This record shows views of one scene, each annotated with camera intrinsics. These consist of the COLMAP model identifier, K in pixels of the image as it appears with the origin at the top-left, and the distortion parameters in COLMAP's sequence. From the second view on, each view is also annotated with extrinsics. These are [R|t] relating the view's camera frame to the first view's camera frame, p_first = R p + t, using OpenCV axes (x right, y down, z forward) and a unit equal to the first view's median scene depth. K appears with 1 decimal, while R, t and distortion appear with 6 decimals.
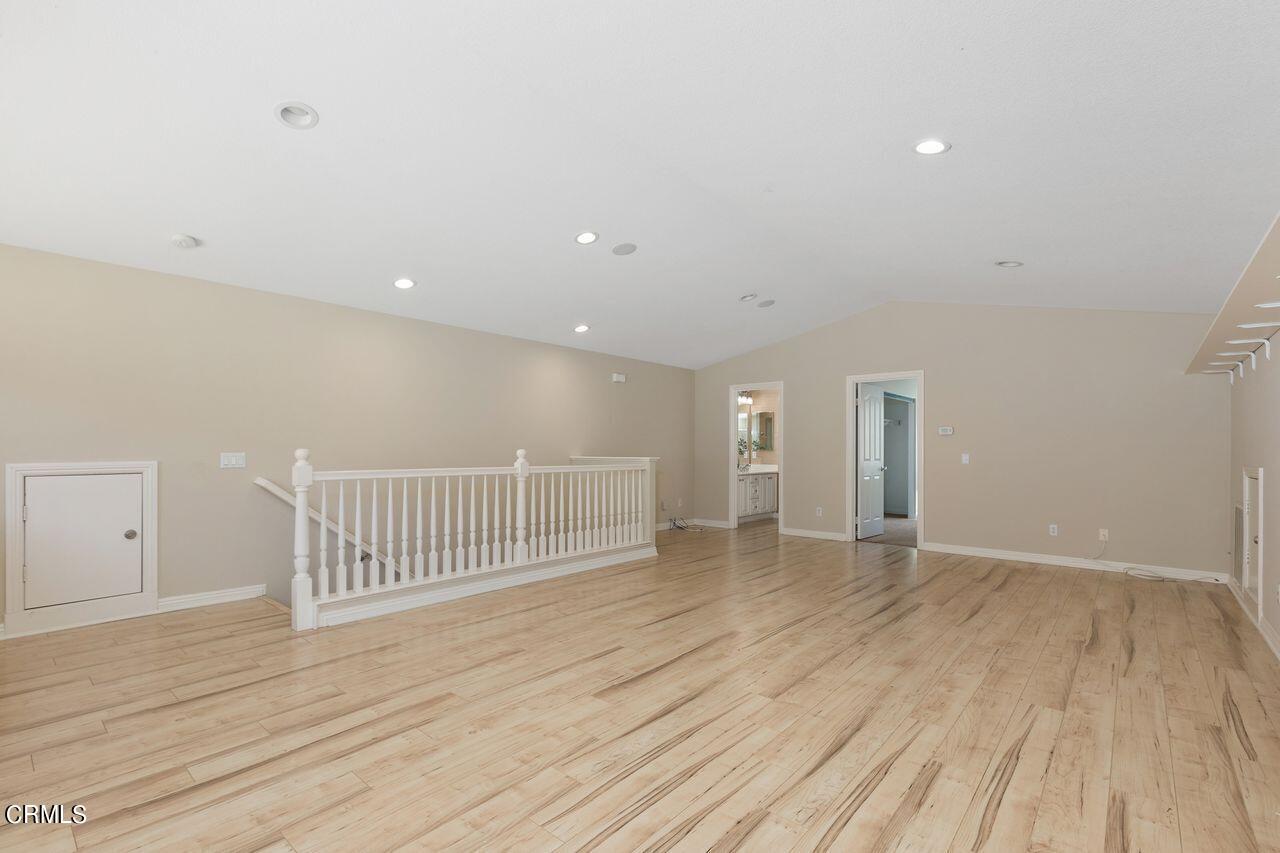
lens RADIAL K [[579.6, 0, 639.3], [0, 579.6, 437.3], [0, 0, 1]] dist [-0.002216, -0.000344]
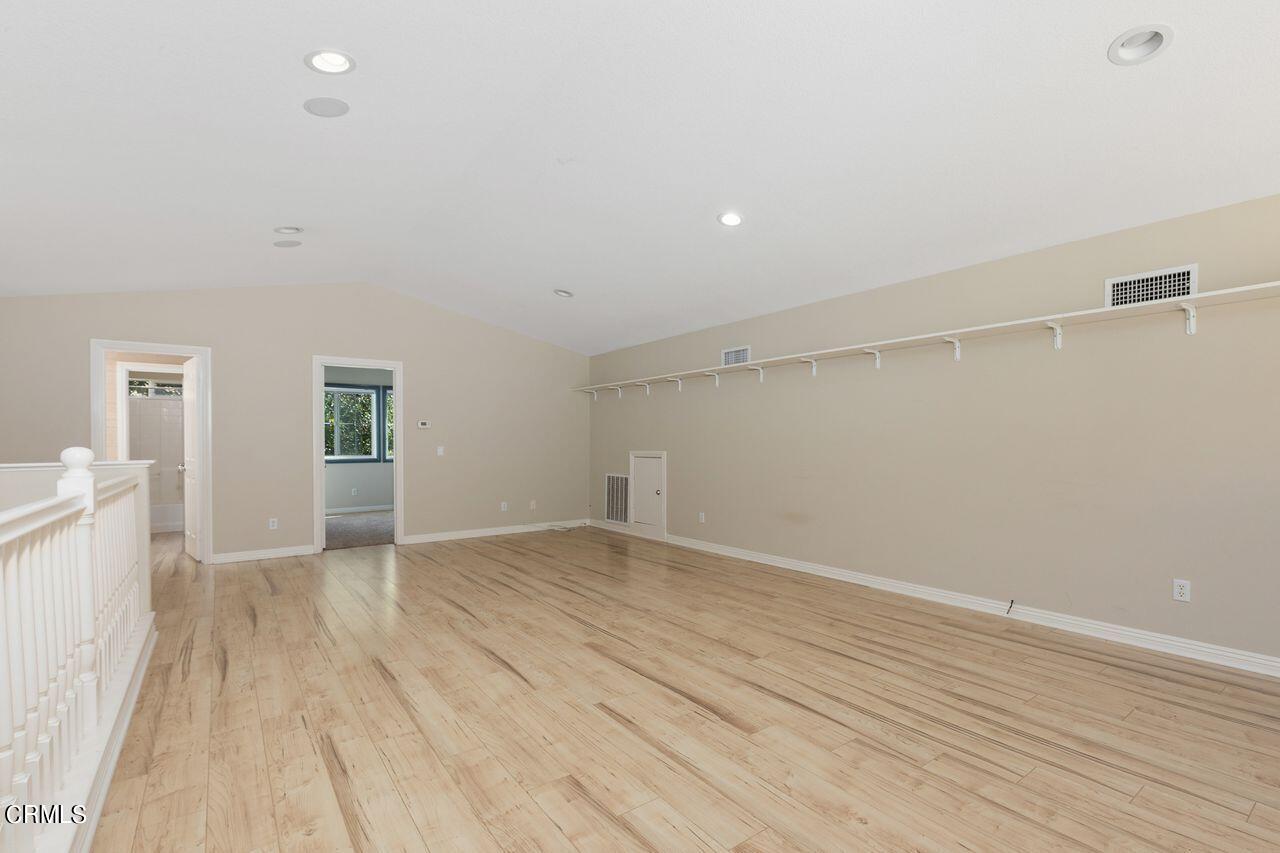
lens RADIAL K [[579.6, 0, 640.8], [0, 579.6, 434.5], [0, 0, 1]] dist [-0.002216, -0.000344]
pose [[0.229242, 0.004658, 0.973358, -0.827828], [-0.012694, 0.999918, -0.001795, 0.011004], [-0.973287, -0.011945, 0.229283, 0.849775]]
